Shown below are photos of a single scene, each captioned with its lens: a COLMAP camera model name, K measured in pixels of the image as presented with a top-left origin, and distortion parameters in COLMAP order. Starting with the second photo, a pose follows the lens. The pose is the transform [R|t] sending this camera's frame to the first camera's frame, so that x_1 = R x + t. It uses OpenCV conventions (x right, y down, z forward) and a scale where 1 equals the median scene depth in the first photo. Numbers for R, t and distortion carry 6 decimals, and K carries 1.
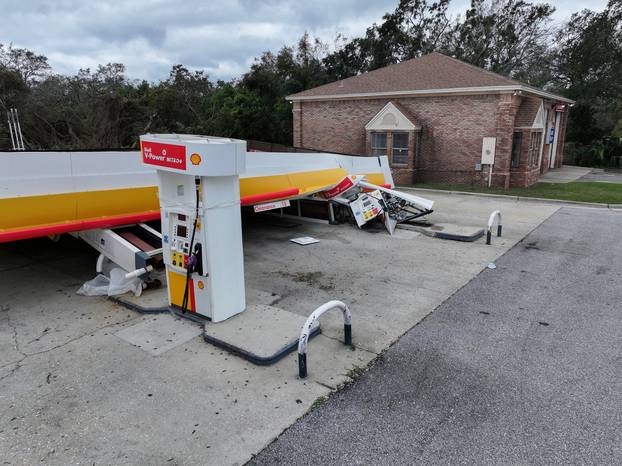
lens RADIAL K [[435.7, 0, 311.0], [0, 435.7, 233.0], [0, 0, 1]] dist [-0.005136, 0.021915]
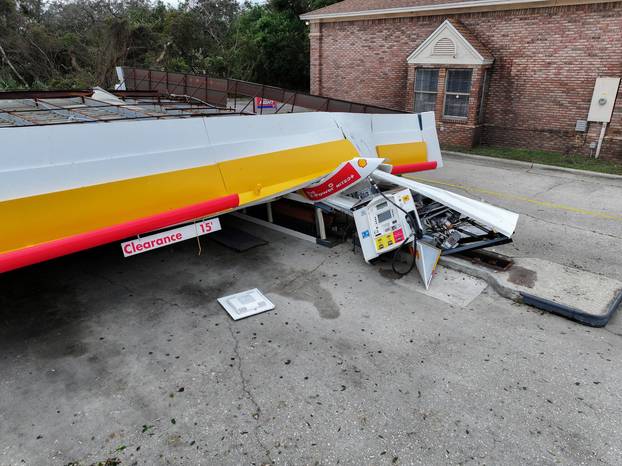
lens RADIAL K [[435.7, 0, 311.0], [0, 435.7, 233.0], [0, 0, 1]] dist [-0.005136, 0.021915]
pose [[0.994108, 0.042003, -0.099926, 0.074415], [-0.027149, 0.988969, 0.145615, -0.095725], [0.104940, -0.142044, 0.984282, 0.374423]]
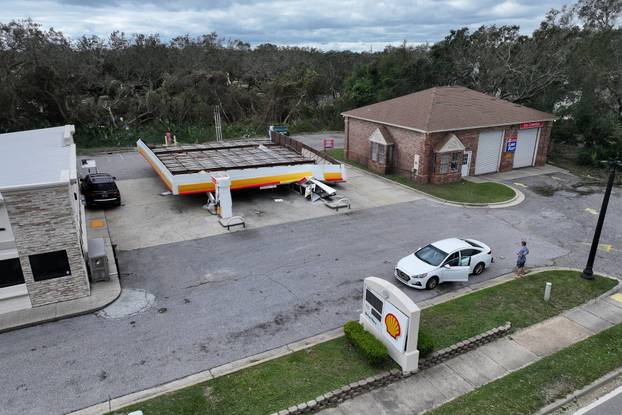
lens RADIAL K [[431.5, 0, 311.0], [0, 431.5, 207.5], [0, 0, 1]] dist [0.003710, 0.001400]
pose [[0.904446, 0.138713, -0.403407, 0.918682], [-0.101069, 0.988410, 0.113270, -0.192811], [0.414443, -0.061675, 0.907983, -1.016235]]
